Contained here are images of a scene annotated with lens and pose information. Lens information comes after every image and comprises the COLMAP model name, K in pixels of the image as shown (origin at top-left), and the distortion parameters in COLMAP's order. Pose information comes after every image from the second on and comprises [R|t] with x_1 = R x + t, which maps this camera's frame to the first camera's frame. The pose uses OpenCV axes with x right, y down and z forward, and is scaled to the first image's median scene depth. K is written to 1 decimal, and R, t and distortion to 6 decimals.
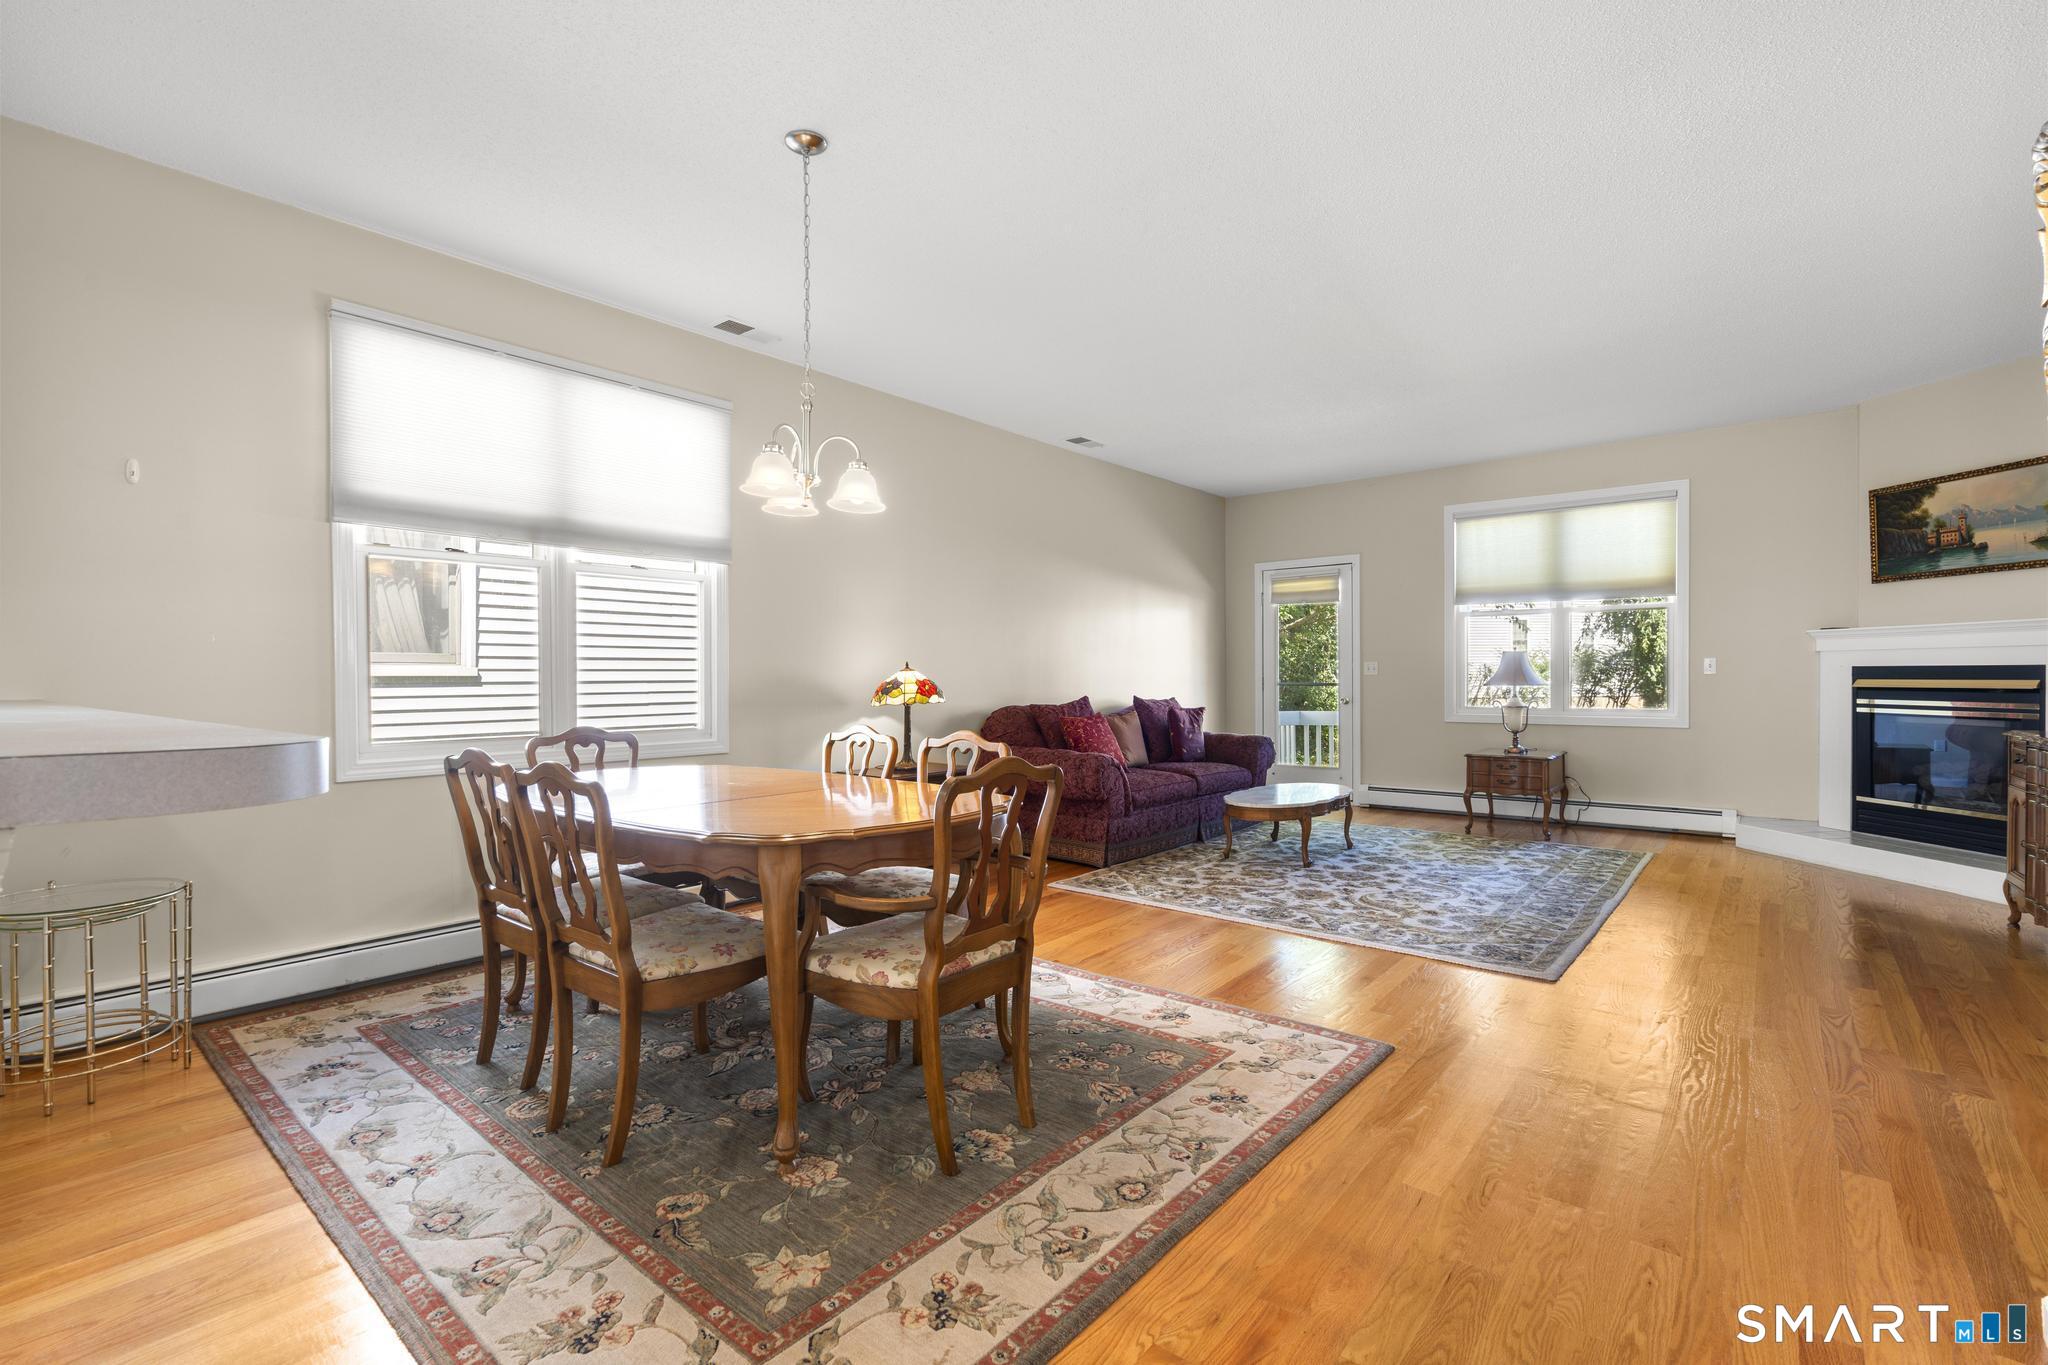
lens RADIAL K [[917.8, 0, 1027.8], [0, 917.8, 686.9], [0, 0, 1]] dist [-0.008036, 0.002578]
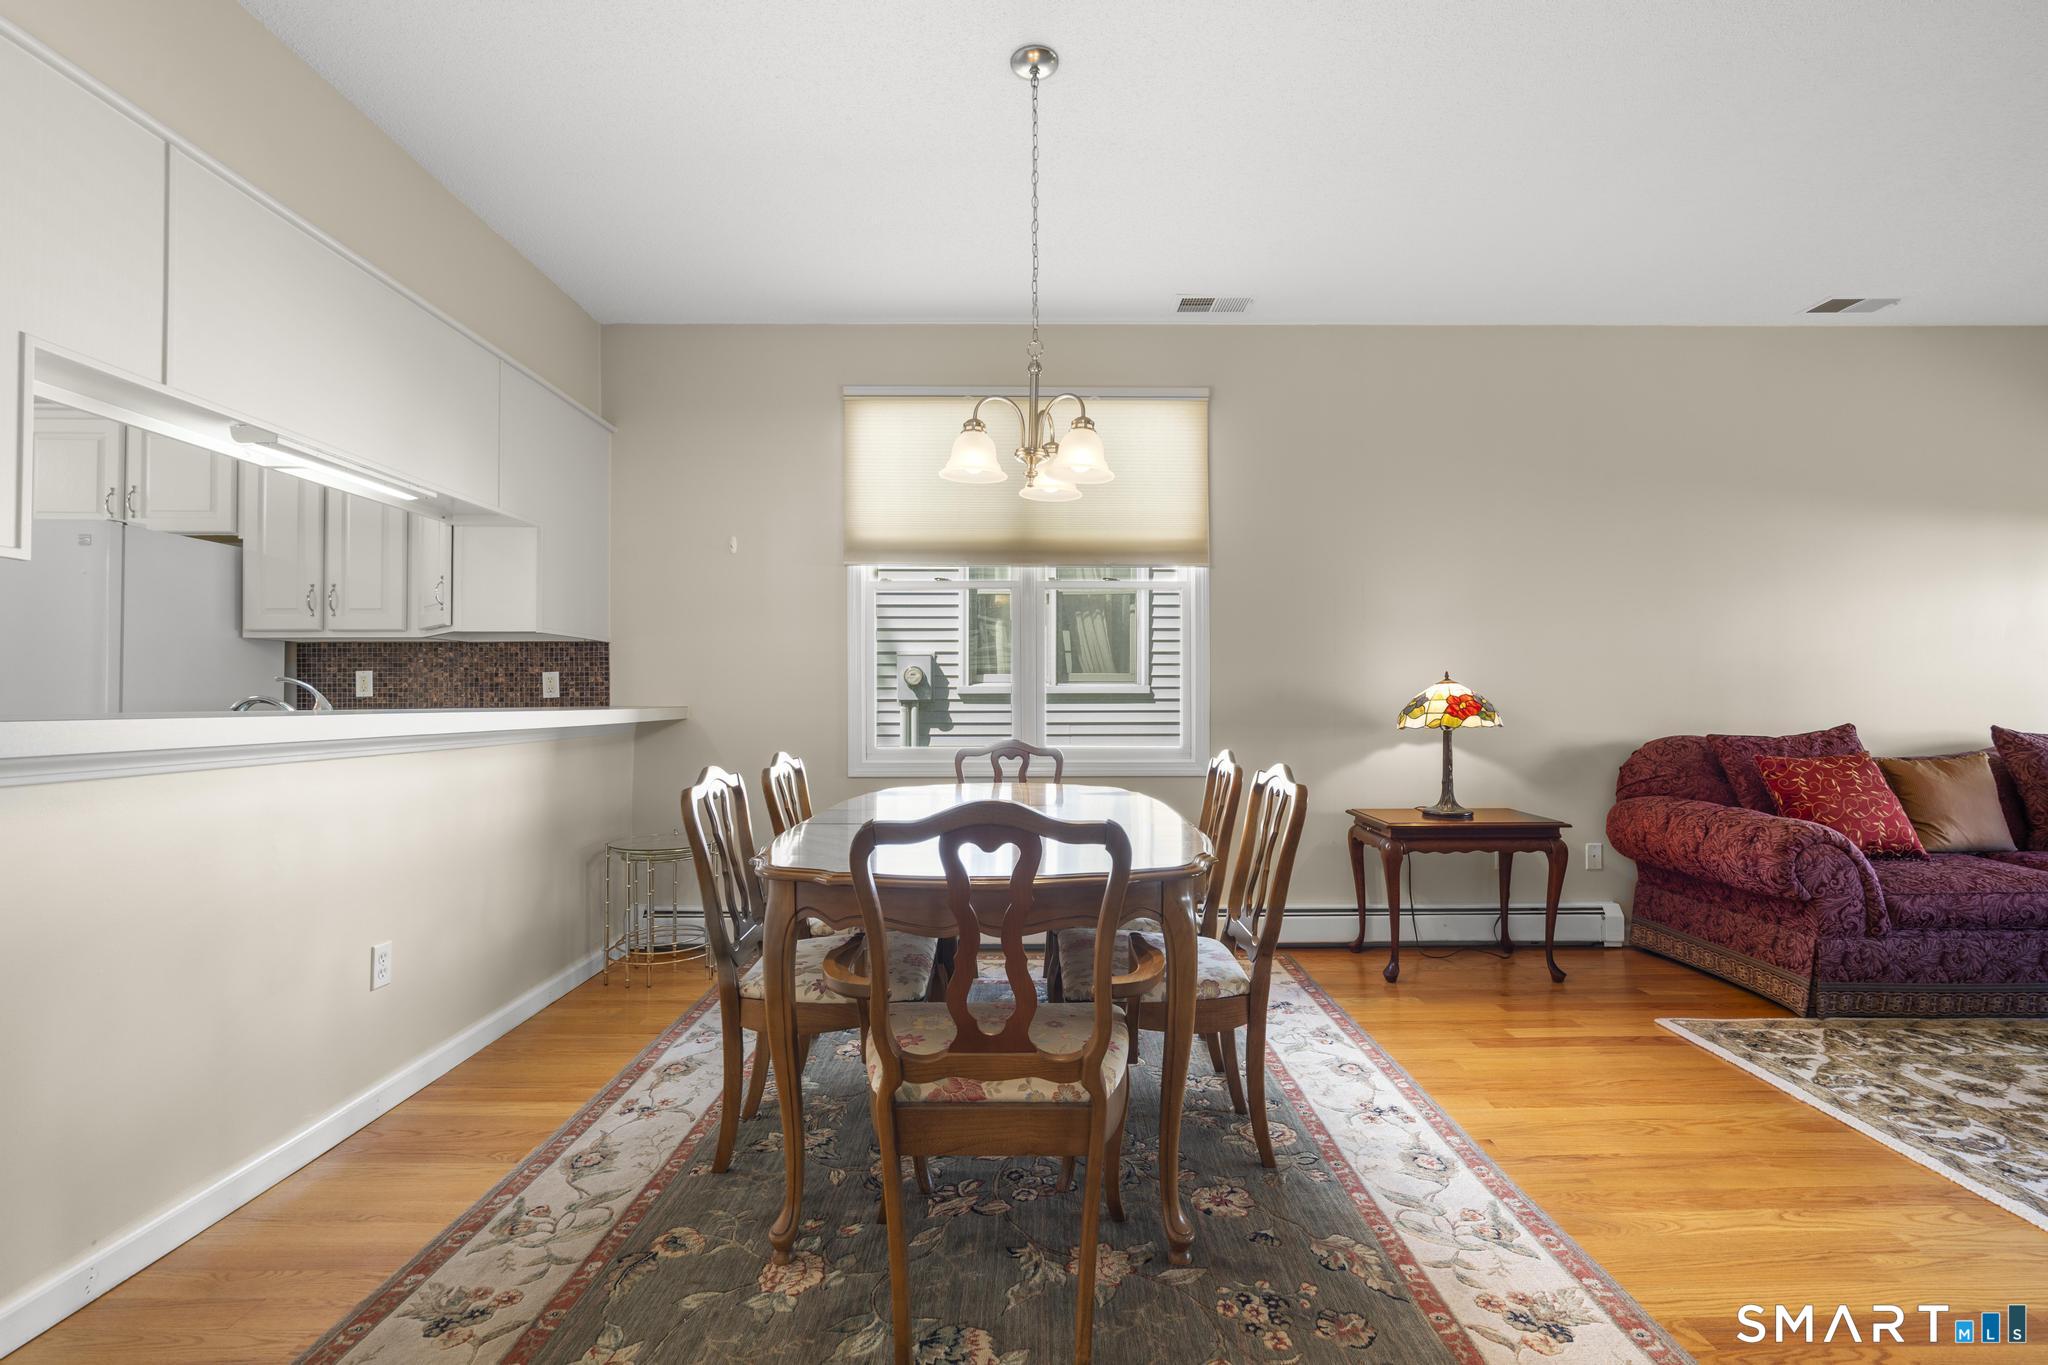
lens RADIAL K [[917.8, 0, 1027.4], [0, 917.8, 688.2], [0, 0, 1]] dist [-0.008036, 0.002578]
pose [[0.637451, -0.006822, -0.770460, 0.217203], [-0.008816, 0.999831, -0.016147, 0.001437], [0.770440, 0.017085, 0.637283, 0.245242]]
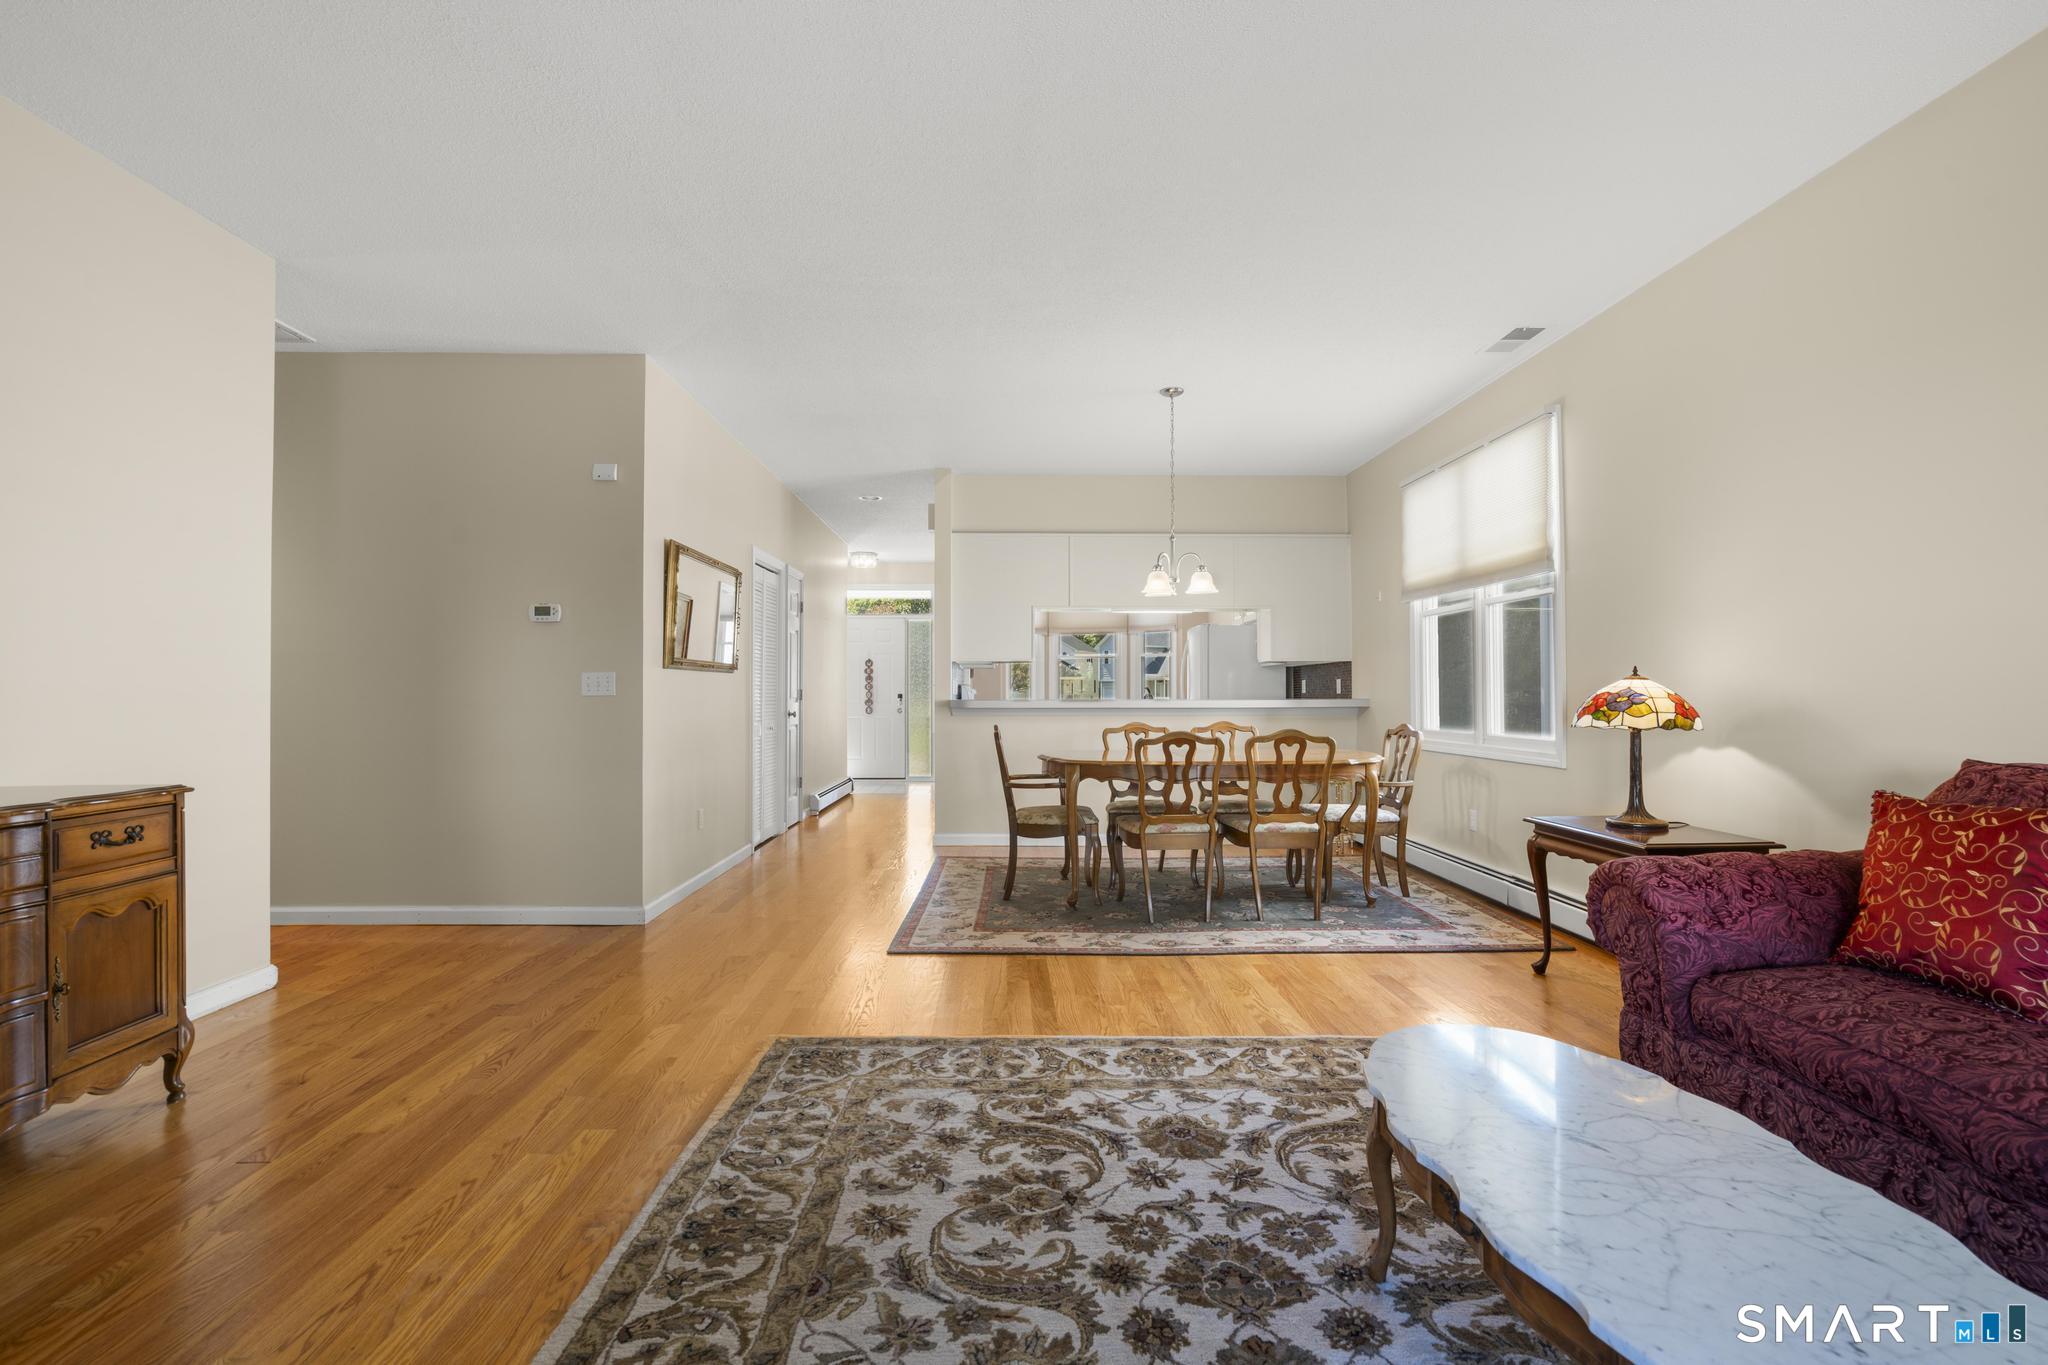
lens RADIAL K [[917.8, 0, 1026.8], [0, 917.8, 683.2], [0, 0, 1]] dist [-0.008036, 0.002578]
pose [[-0.756639, -0.001433, -0.653832, 0.609553], [-0.000977, 0.999999, -0.001061, -0.013128], [0.653832, -0.000164, -0.756639, 1.157114]]
